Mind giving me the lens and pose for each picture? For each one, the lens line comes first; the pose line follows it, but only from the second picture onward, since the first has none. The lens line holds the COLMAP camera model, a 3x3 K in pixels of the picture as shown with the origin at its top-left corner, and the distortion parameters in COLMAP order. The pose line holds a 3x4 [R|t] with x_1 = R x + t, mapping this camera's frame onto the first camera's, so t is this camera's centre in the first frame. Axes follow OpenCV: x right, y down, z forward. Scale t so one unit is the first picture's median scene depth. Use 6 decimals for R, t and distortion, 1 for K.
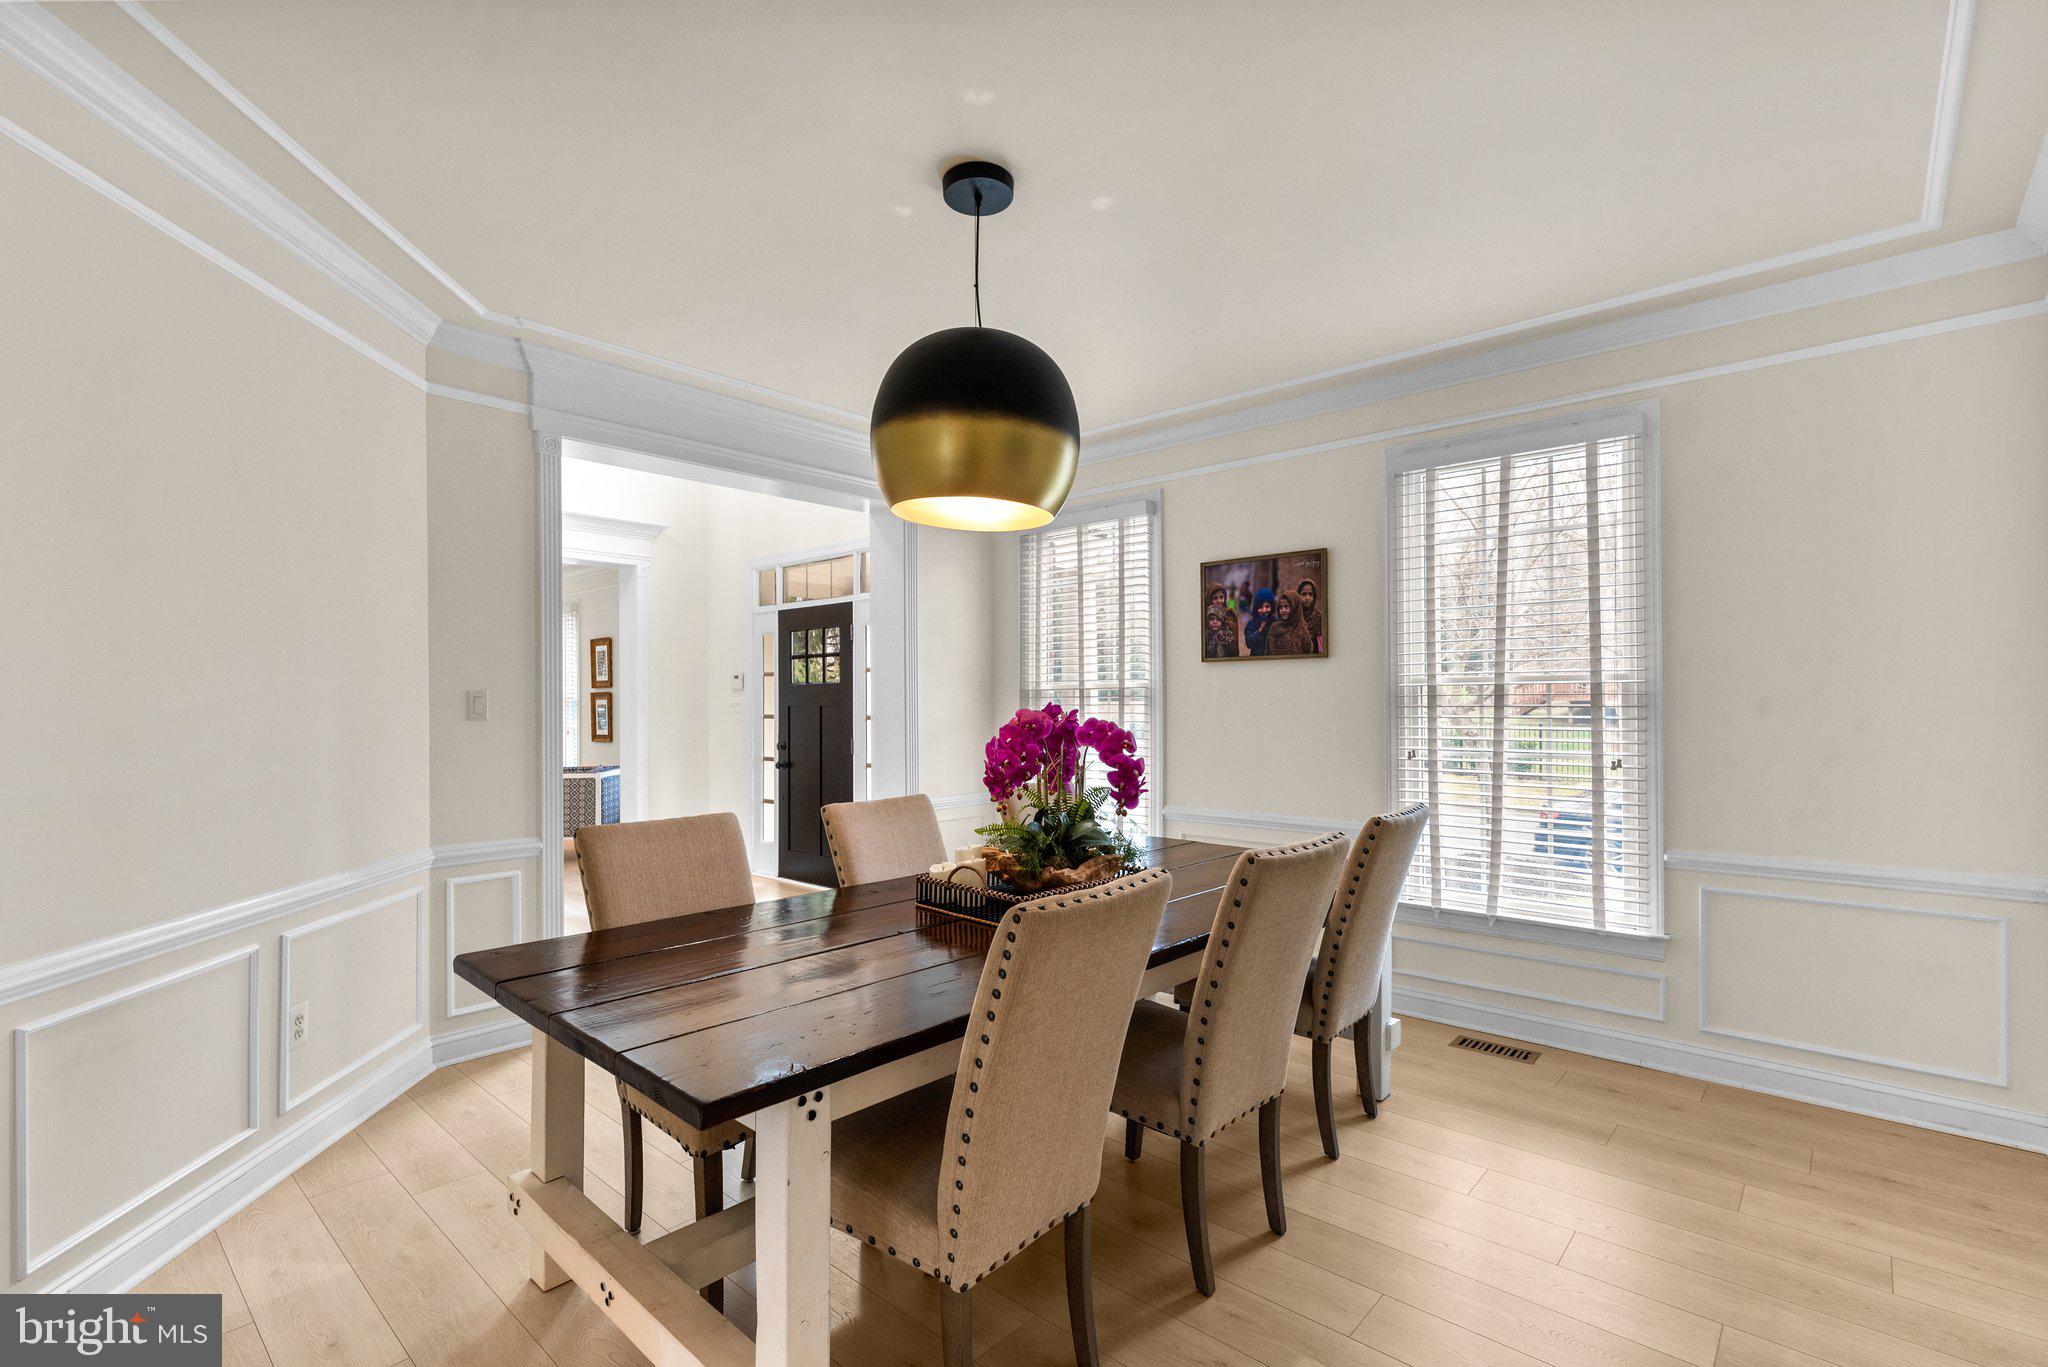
lens RADIAL K [[917.6, 0, 1021.8], [0, 917.6, 690.6], [0, 0, 1]] dist [0.007194, -0.000075]
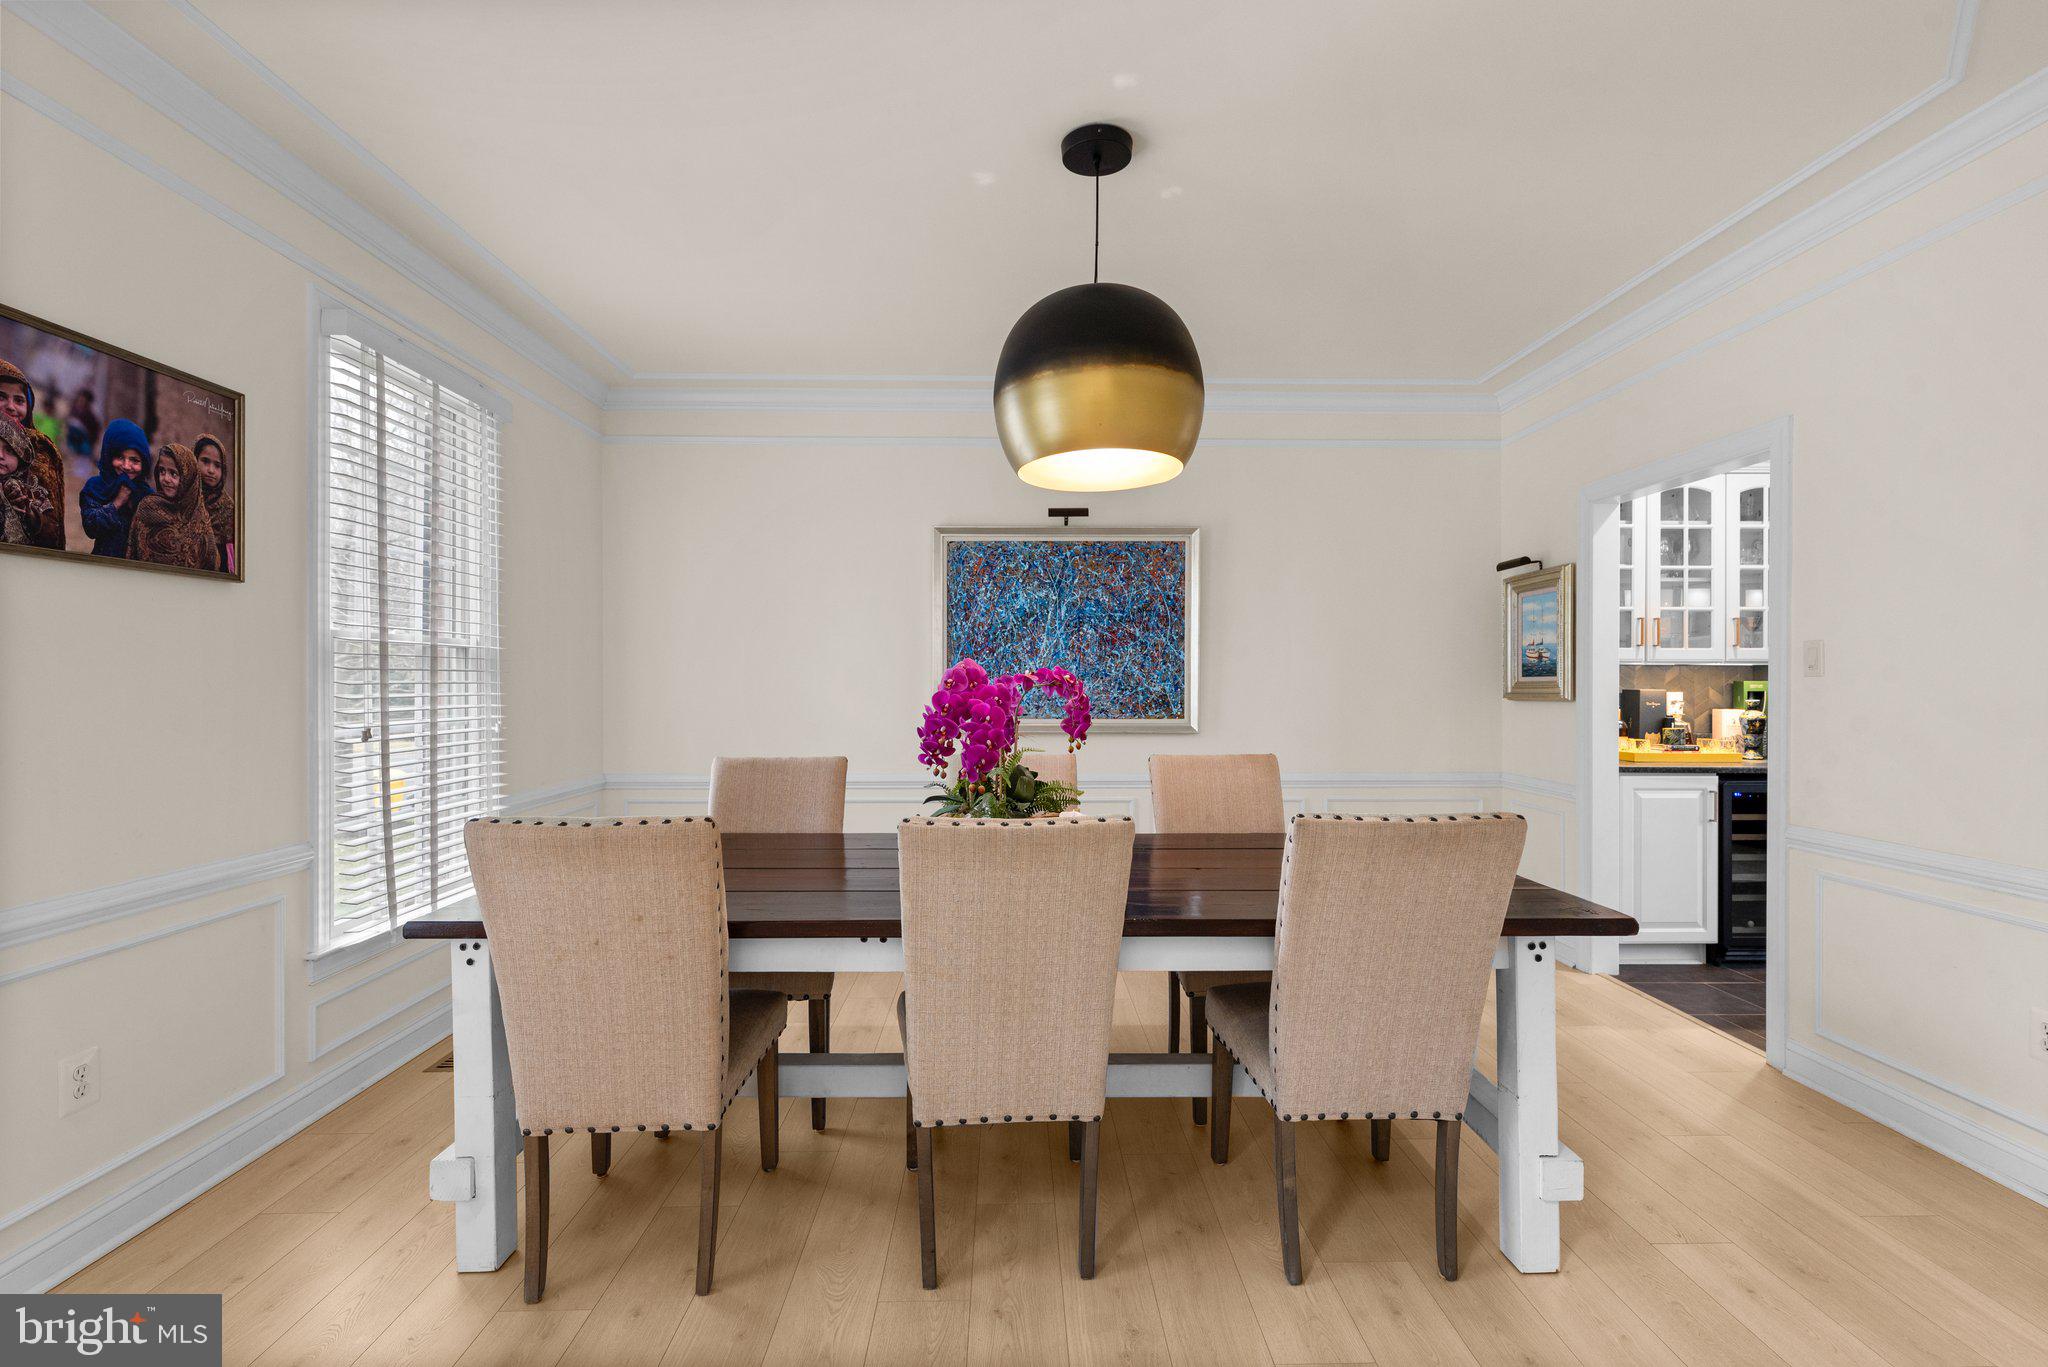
lens RADIAL K [[917.6, 0, 1020.8], [0, 917.6, 683.9], [0, 0, 1]] dist [0.007194, -0.000075]
pose [[-0.682808, -0.007543, 0.730559, -0.413075], [-0.014882, 0.999883, -0.003586, 0.022209], [-0.730446, -0.013321, -0.682840, 0.986873]]
